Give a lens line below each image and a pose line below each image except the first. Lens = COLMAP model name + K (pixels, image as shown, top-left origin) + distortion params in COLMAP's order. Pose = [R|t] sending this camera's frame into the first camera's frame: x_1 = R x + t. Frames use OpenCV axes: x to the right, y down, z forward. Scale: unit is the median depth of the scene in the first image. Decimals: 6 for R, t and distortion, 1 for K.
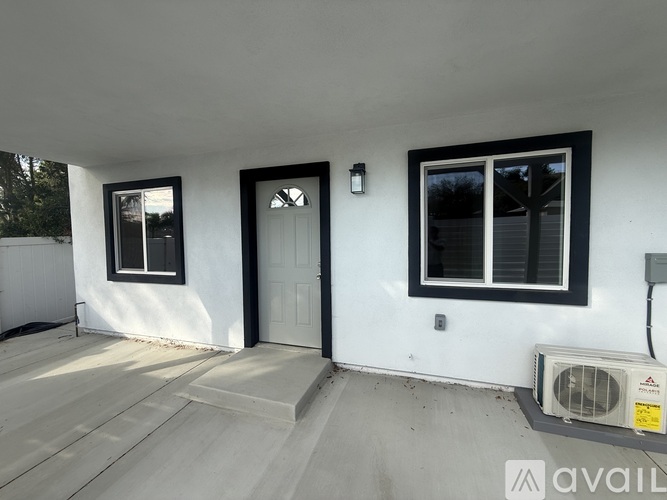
lens RADIAL K [[265.5, 0, 333.5], [0, 265.5, 250.0], [0, 0, 1]] dist [-0.000855, -0.000347]
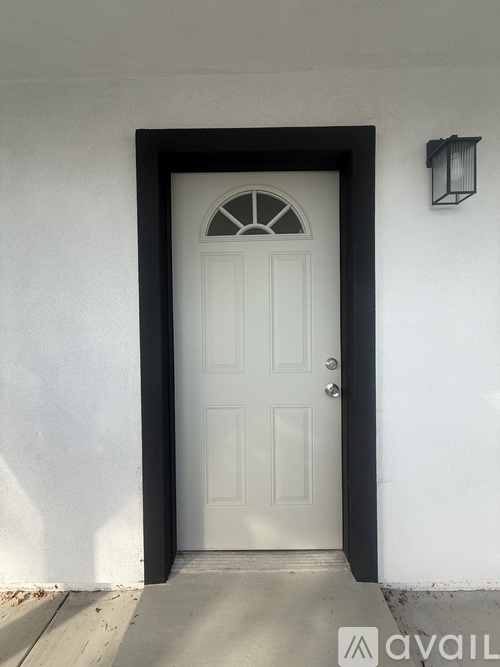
lens RADIAL K [[272.2, 0, 250.0], [0, 272.2, 333.5], [0, 0, 1]] dist [0.000120, -0.000035]
pose [[0.957168, -0.005559, 0.289481, -0.301254], [0.014396, 0.999493, -0.028407, 0.013043], [-0.289177, 0.031358, 0.956762, 0.561404]]
